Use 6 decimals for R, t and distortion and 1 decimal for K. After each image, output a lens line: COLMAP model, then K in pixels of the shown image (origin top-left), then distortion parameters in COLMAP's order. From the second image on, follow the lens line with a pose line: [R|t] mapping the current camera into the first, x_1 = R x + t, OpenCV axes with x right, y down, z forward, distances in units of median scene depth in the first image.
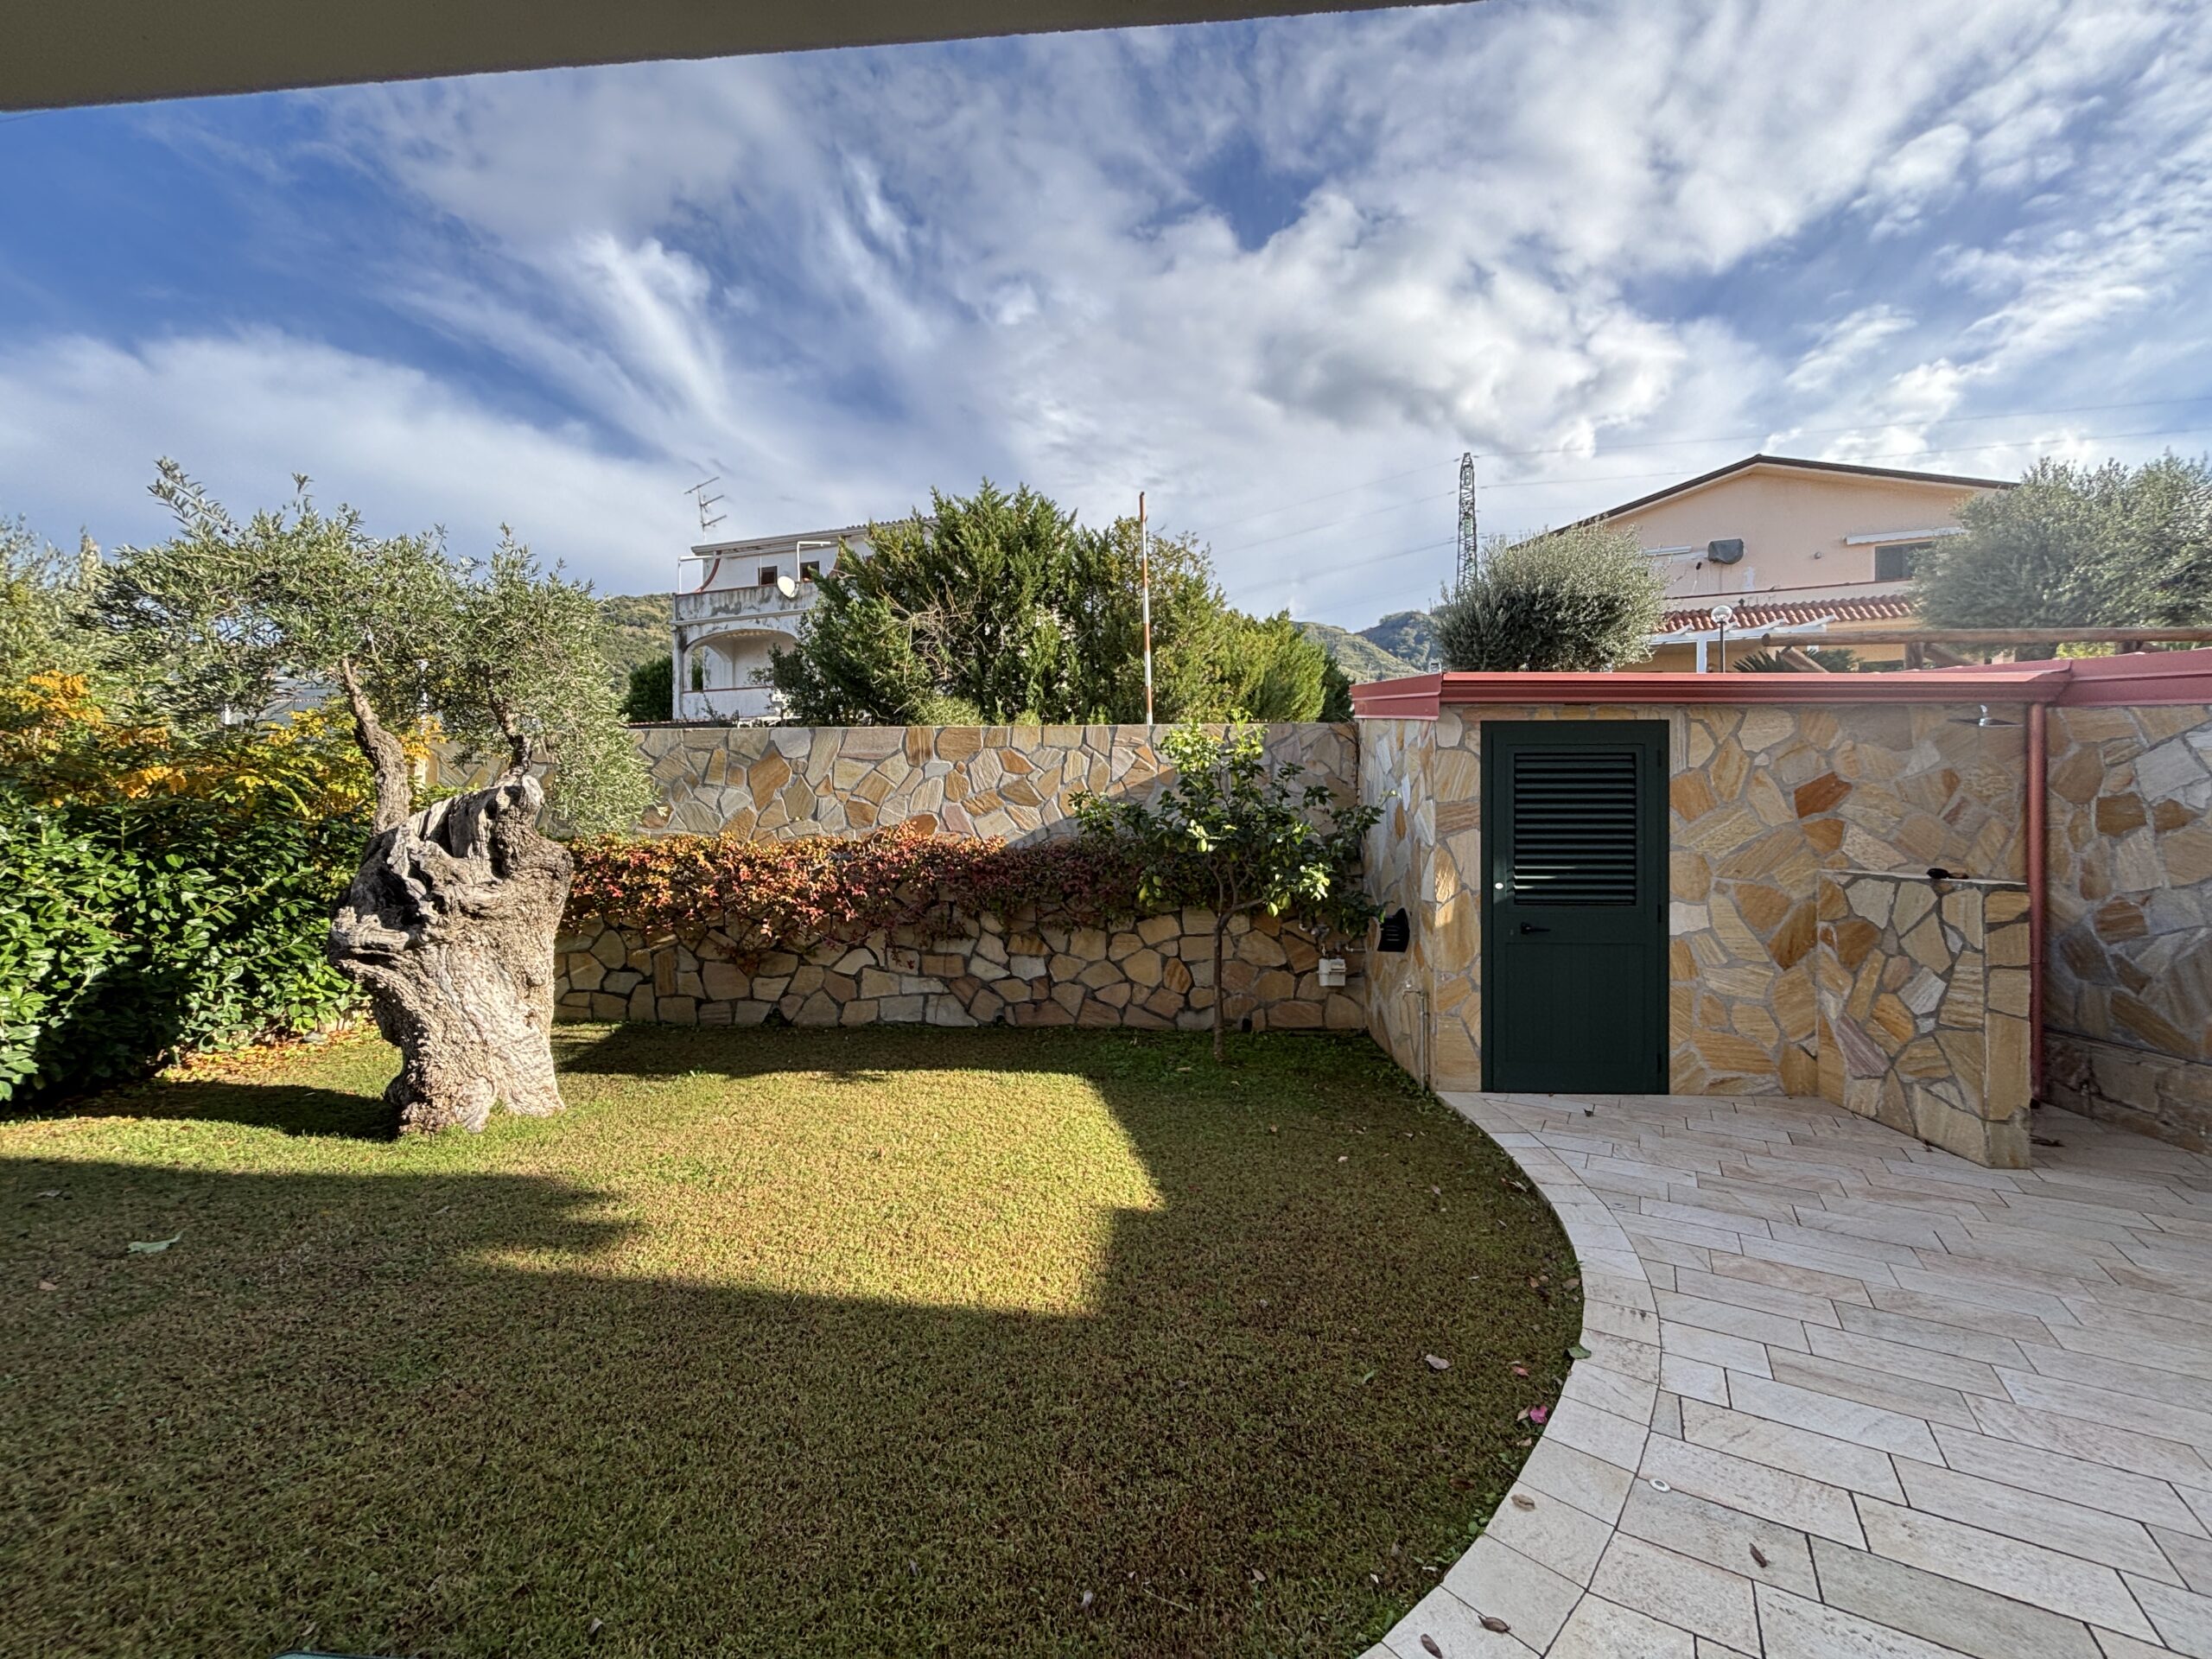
lens RADIAL K [[874.4, 0, 1105.2], [0, 874.4, 824.2], [0, 0, 1]] dist [0.014538, -0.008668]
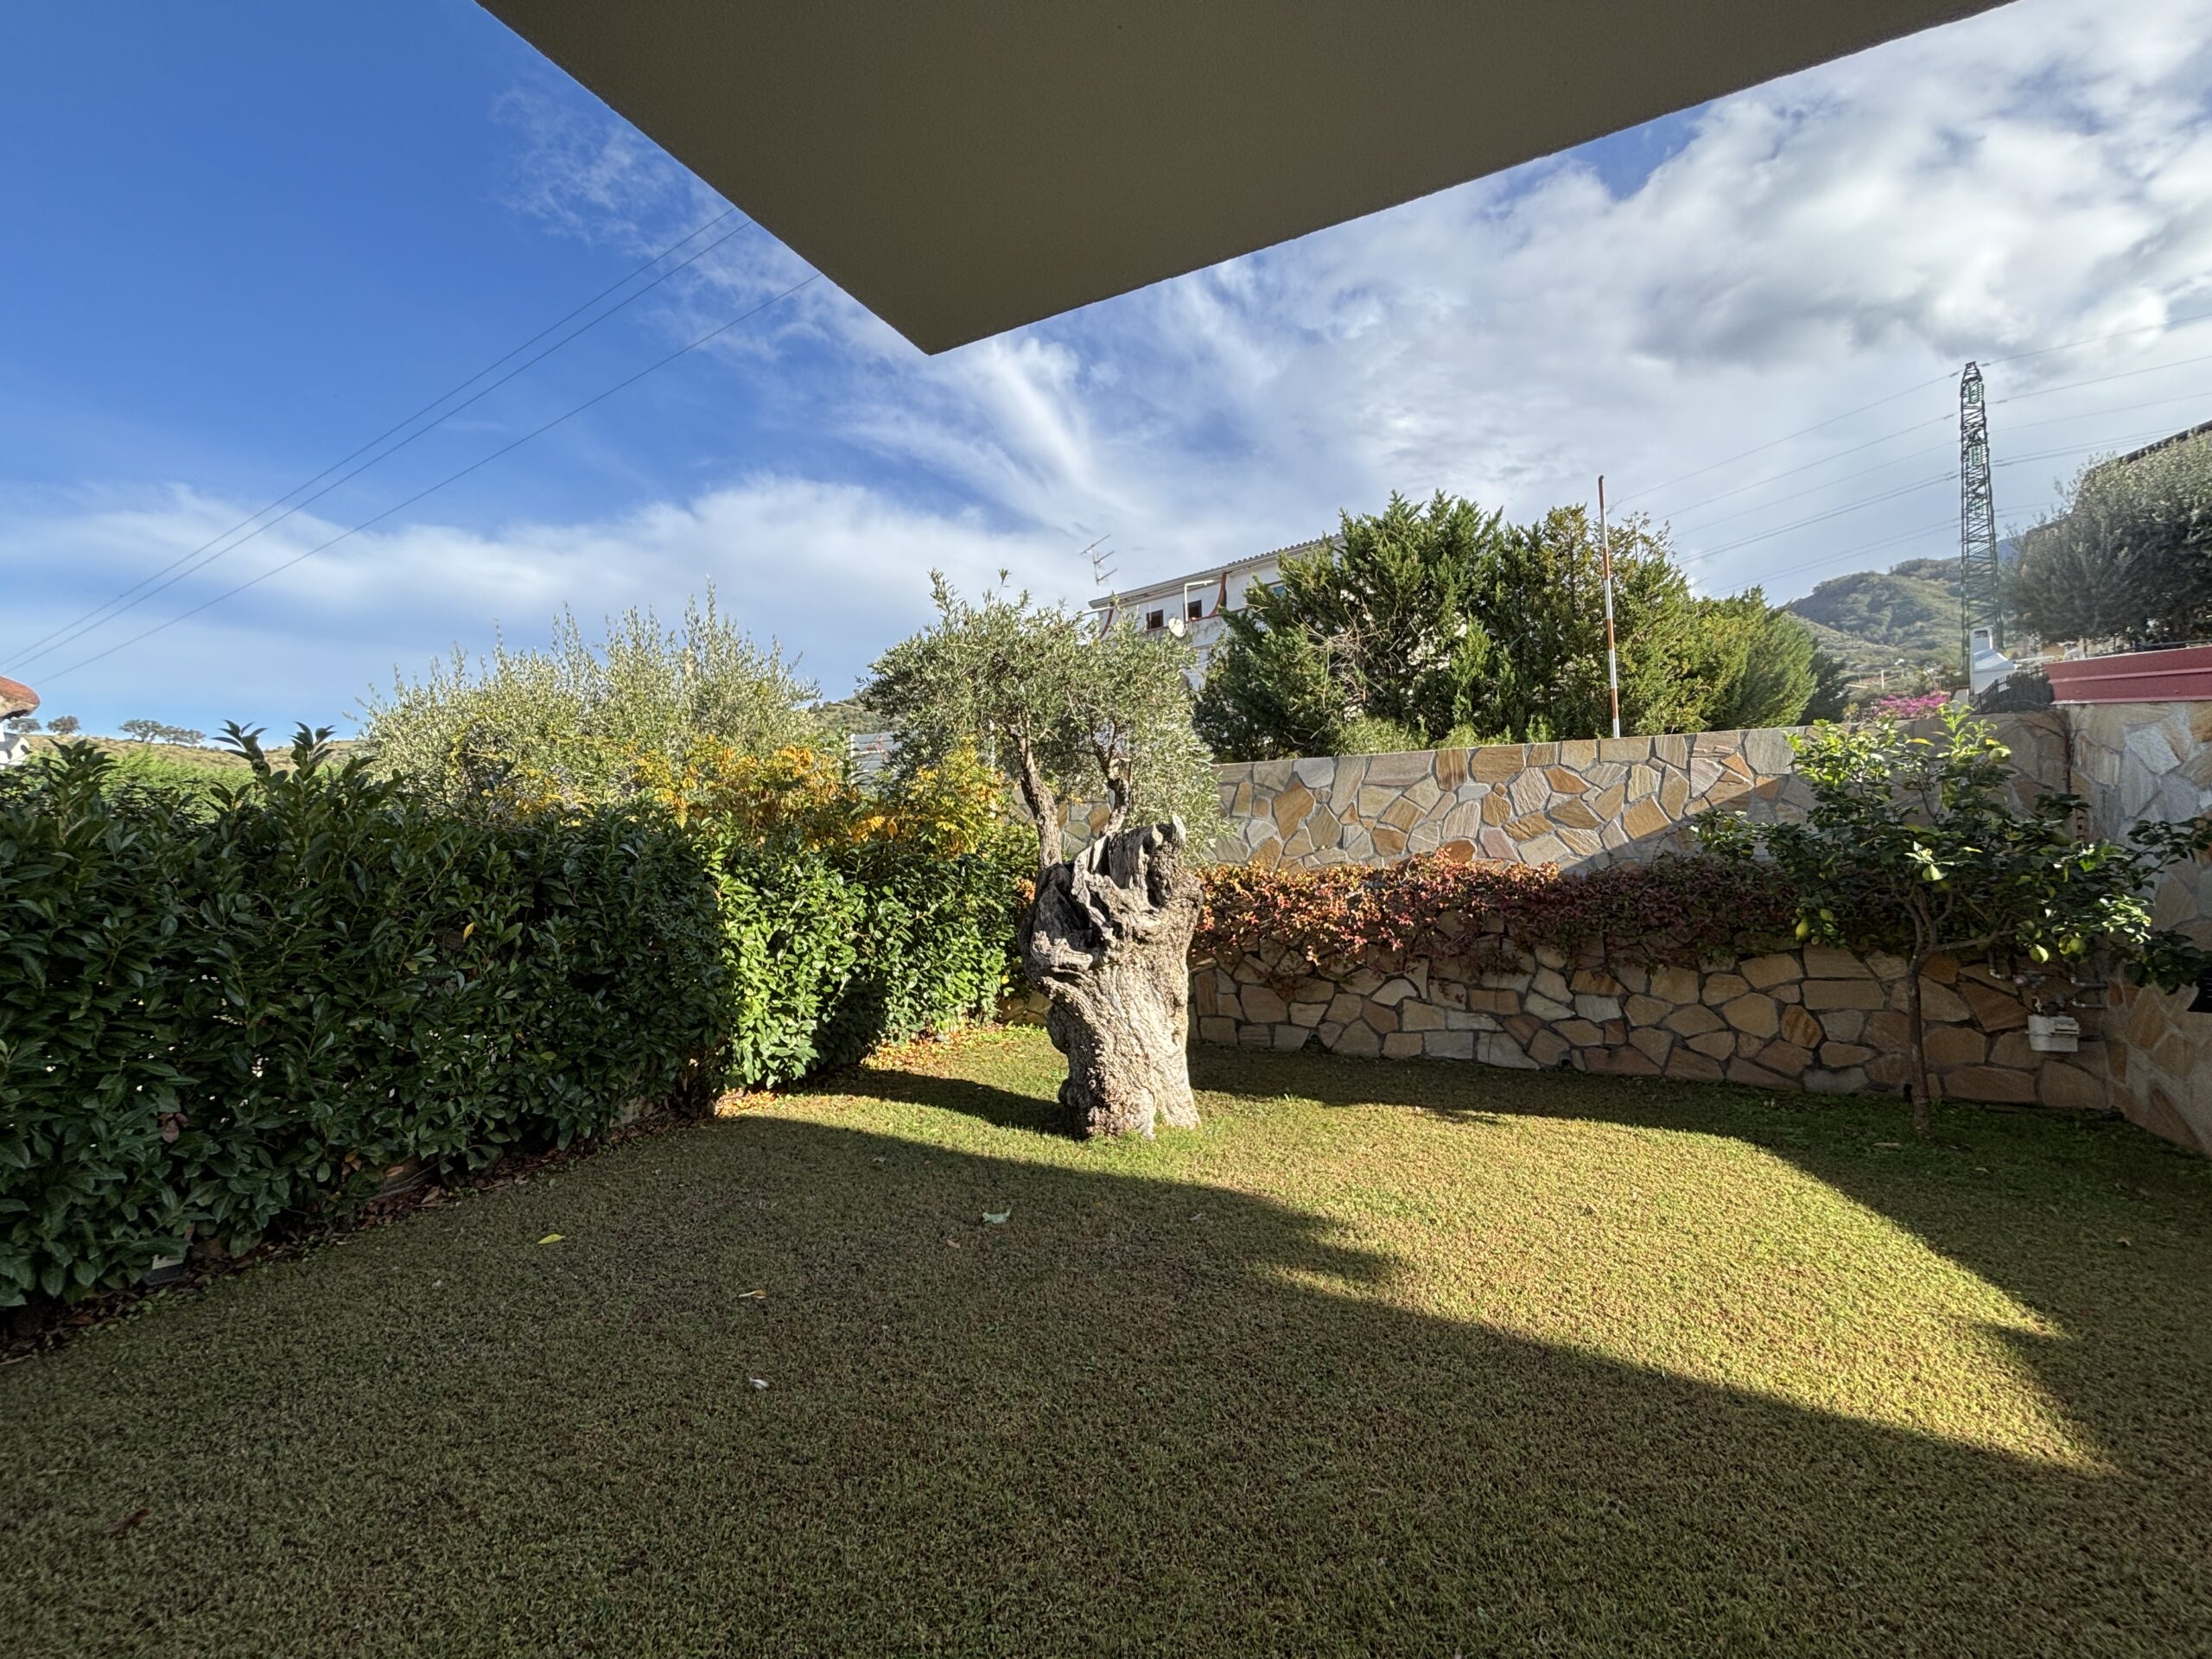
lens RADIAL K [[876.4, 0, 1102.9], [0, 876.4, 822.1], [0, 0, 1]] dist [-0.001779, -0.000400]
pose [[0.928801, -0.028486, -0.369483, -0.222898], [0.017822, 0.999321, -0.032245, -0.007278], [0.370150, 0.023364, 0.928678, -0.030235]]
